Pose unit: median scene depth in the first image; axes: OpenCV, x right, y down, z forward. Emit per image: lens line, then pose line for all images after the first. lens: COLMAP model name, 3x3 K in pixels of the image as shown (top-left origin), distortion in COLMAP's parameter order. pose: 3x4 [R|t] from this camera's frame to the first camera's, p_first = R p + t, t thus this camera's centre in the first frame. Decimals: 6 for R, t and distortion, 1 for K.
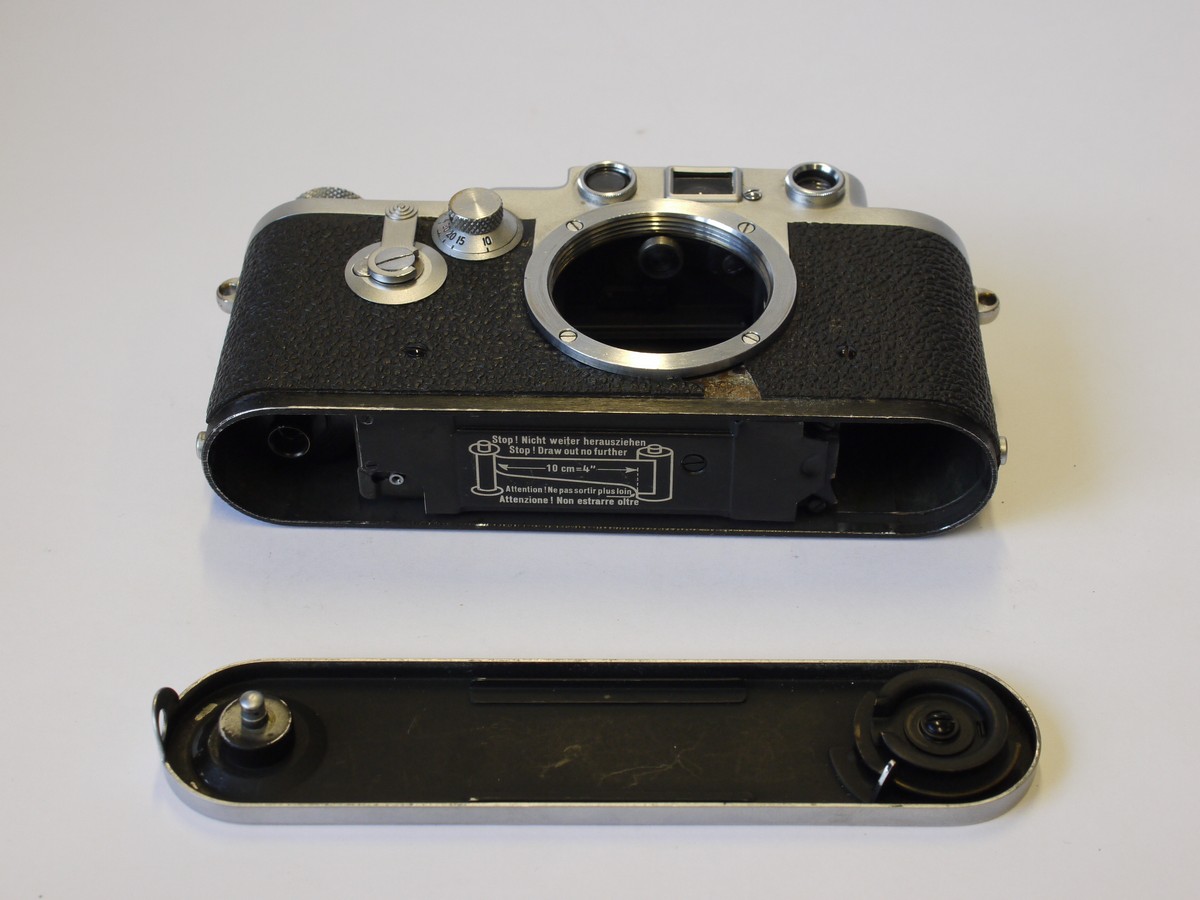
lens RADIAL K [[2091.1, 0, 600.0], [0, 2091.1, 450.0], [0, 0, 1]] dist [-0.010992, -0.009892]
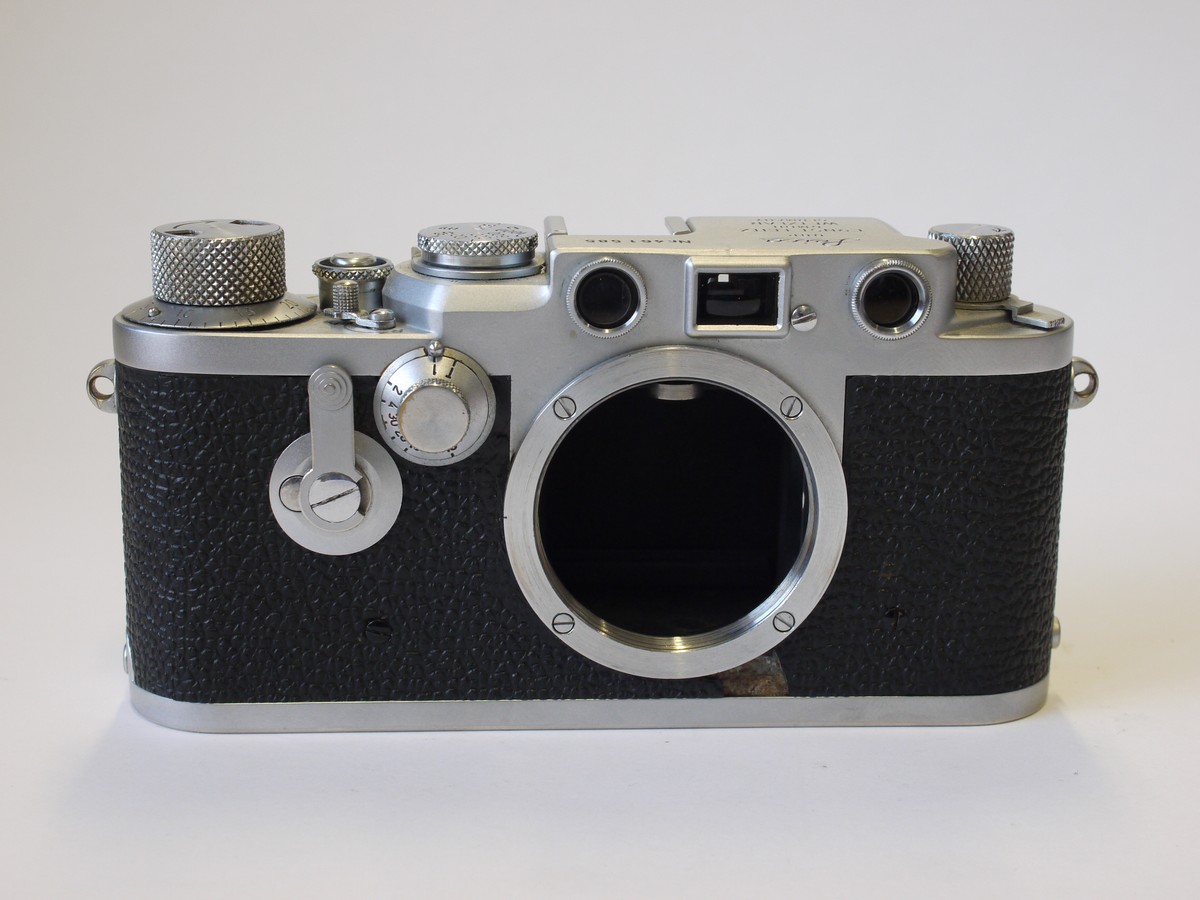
lens RADIAL K [[2091.1, 0, 600.0], [0, 2091.1, 450.0], [0, 0, 1]] dist [-0.010992, -0.009892]
pose [[0.998403, -0.029320, 0.048294, -0.036511], [-0.027901, 0.487411, 0.872727, -0.762763], [-0.049128, -0.872680, 0.485815, 0.625417]]
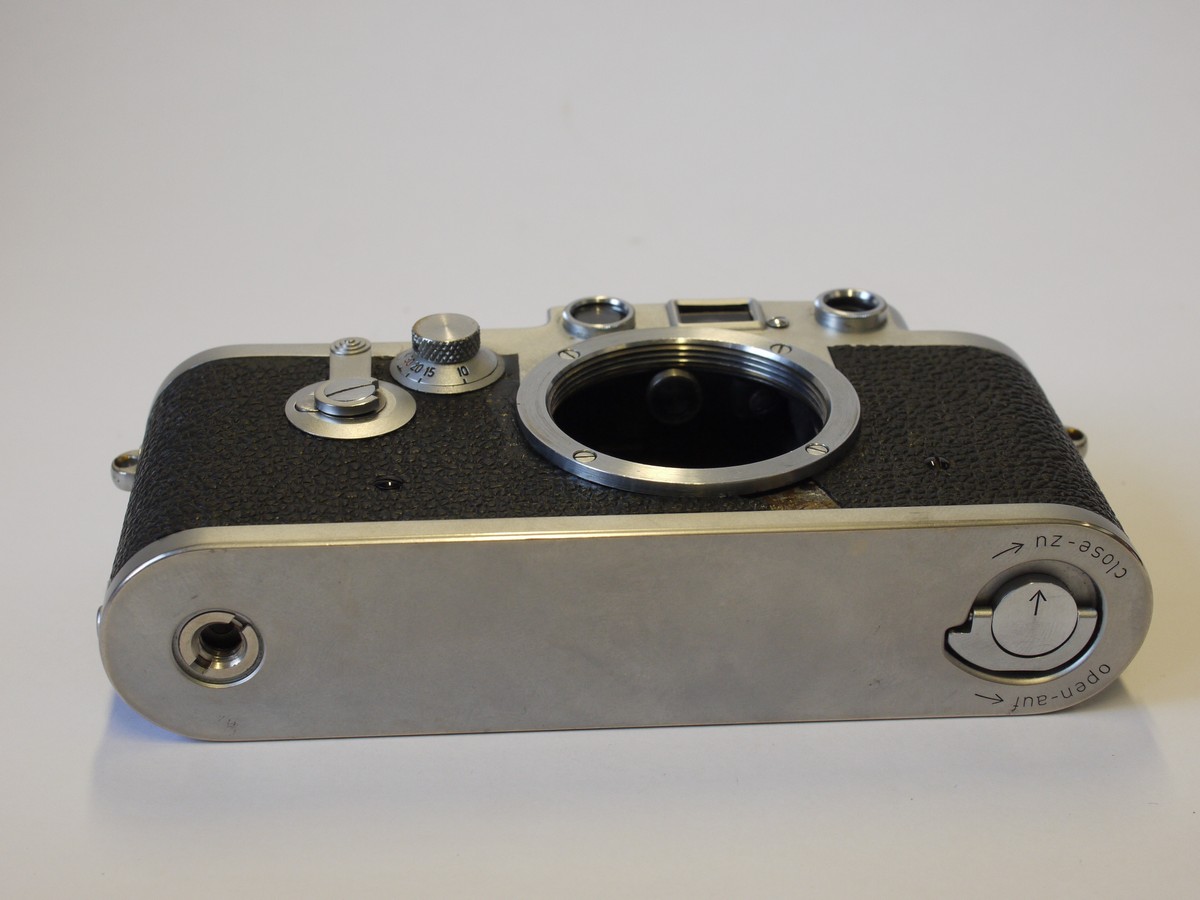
lens RADIAL K [[2091.1, 0, 600.0], [0, 2091.1, 450.0], [0, 0, 1]] dist [-0.010992, -0.009892]
pose [[0.994324, -0.036565, 0.099914, -0.082625], [0.060478, 0.966865, -0.248022, 0.129259], [-0.087535, 0.252657, 0.963588, 0.236255]]
